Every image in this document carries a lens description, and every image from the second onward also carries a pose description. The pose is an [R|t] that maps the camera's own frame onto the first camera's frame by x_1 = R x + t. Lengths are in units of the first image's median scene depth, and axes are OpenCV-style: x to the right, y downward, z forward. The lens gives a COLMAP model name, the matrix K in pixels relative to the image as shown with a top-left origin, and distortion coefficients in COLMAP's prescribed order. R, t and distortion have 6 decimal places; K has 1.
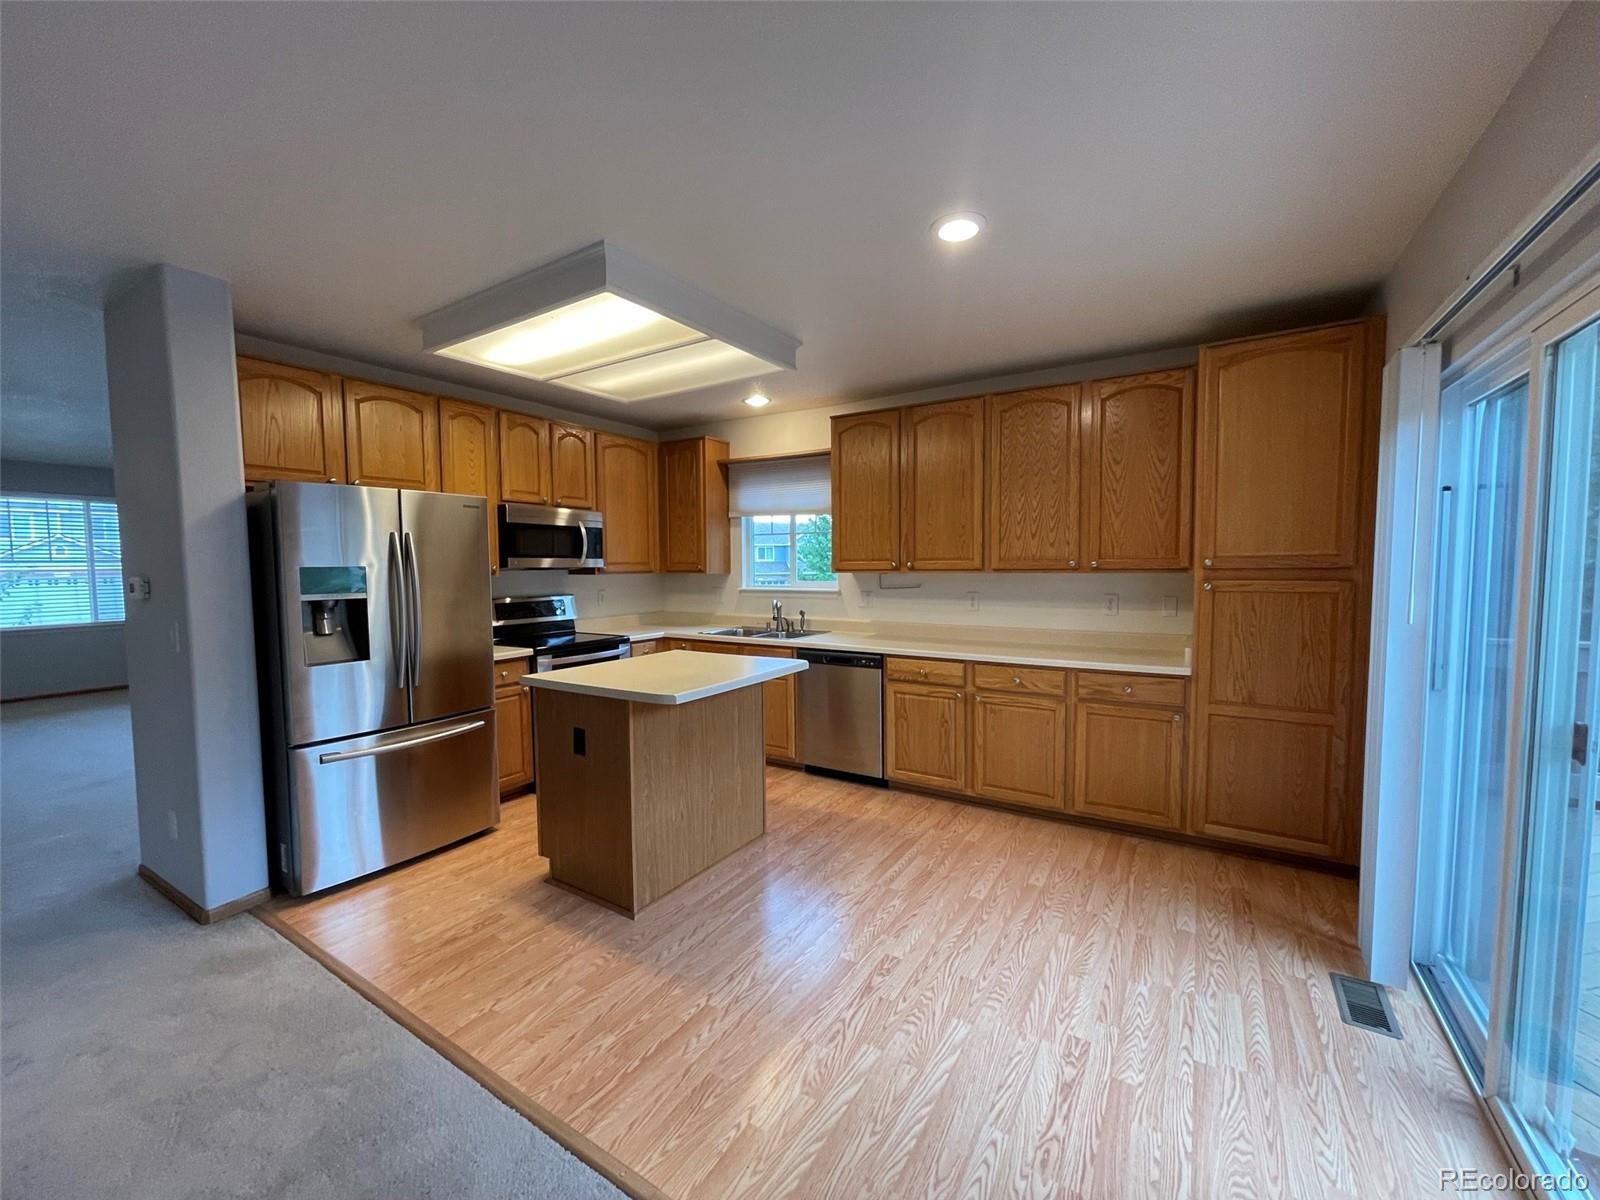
lens RADIAL K [[641.3, 0, 791.6], [0, 641.3, 601.7], [0, 0, 1]] dist [0.001926, 0.000229]
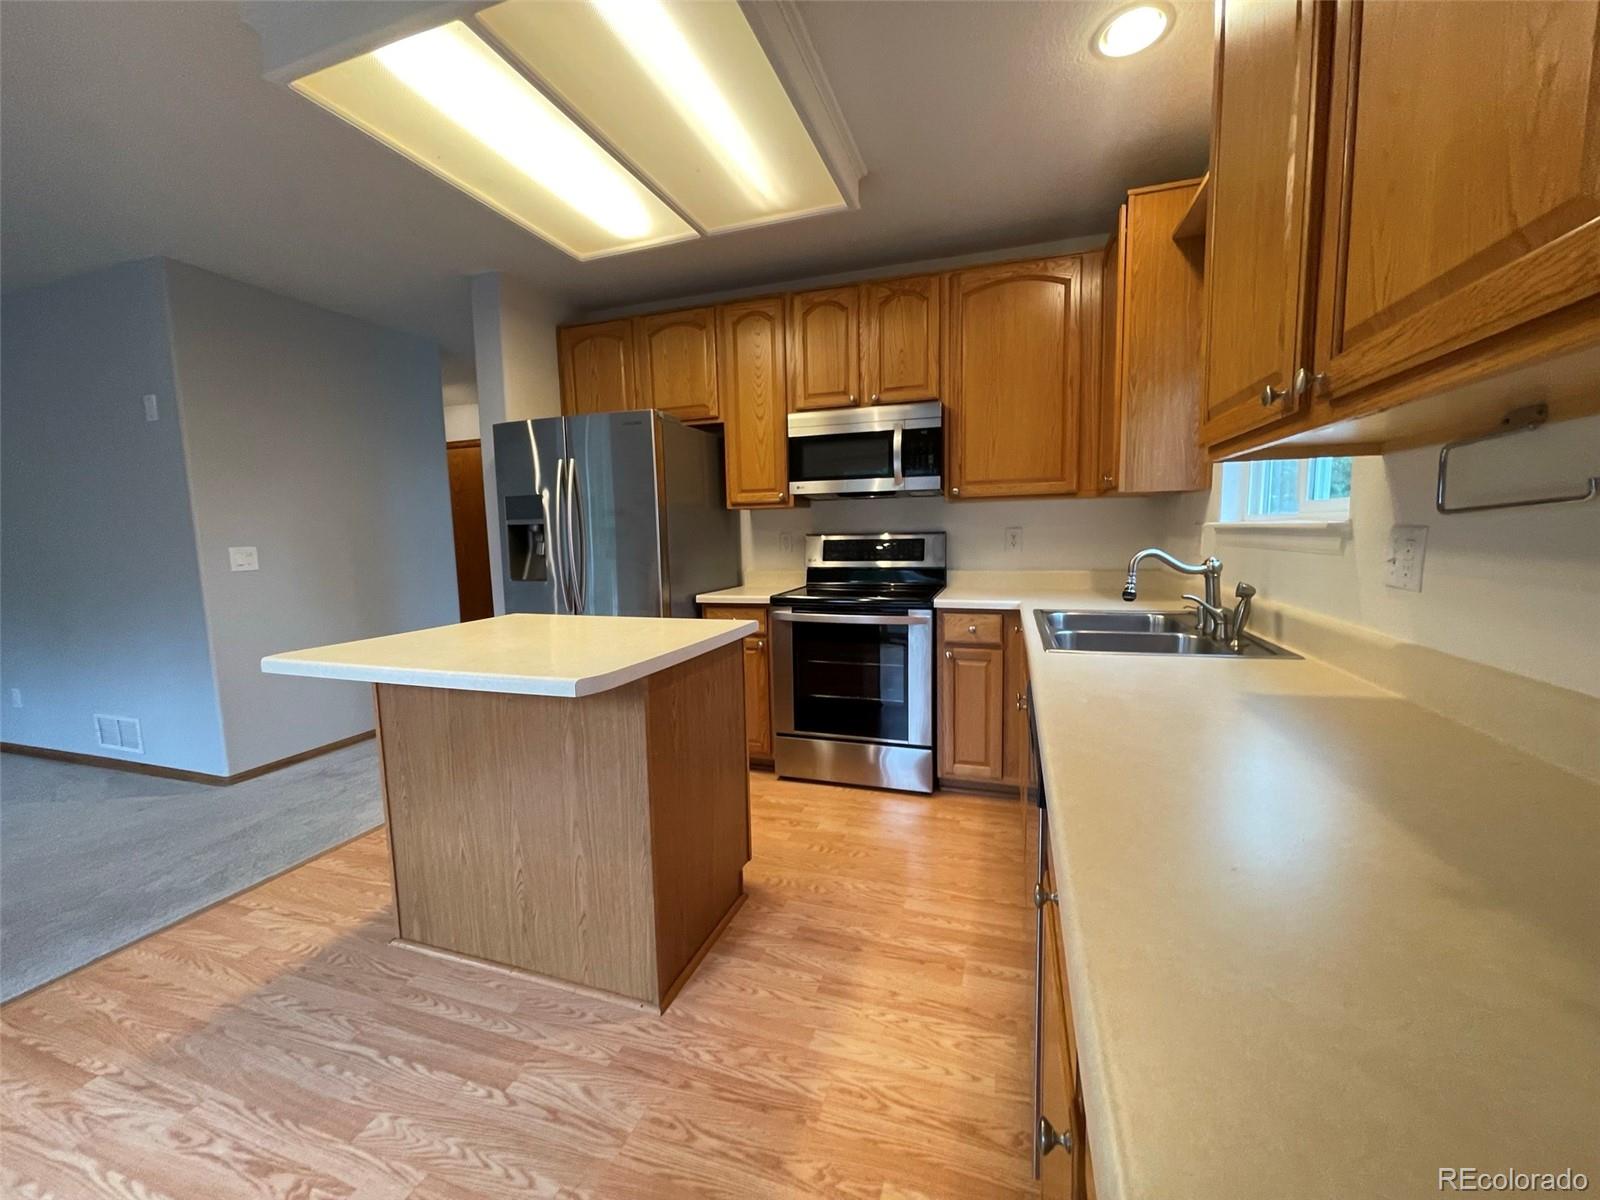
lens RADIAL K [[641.3, 0, 791.6], [0, 641.3, 601.7], [0, 0, 1]] dist [0.001926, 0.000229]
pose [[0.233489, 0.114467, -0.965598, 0.413083], [-0.034638, 0.993396, 0.109386, -0.007905], [0.971742, 0.007906, 0.235912, 0.946754]]
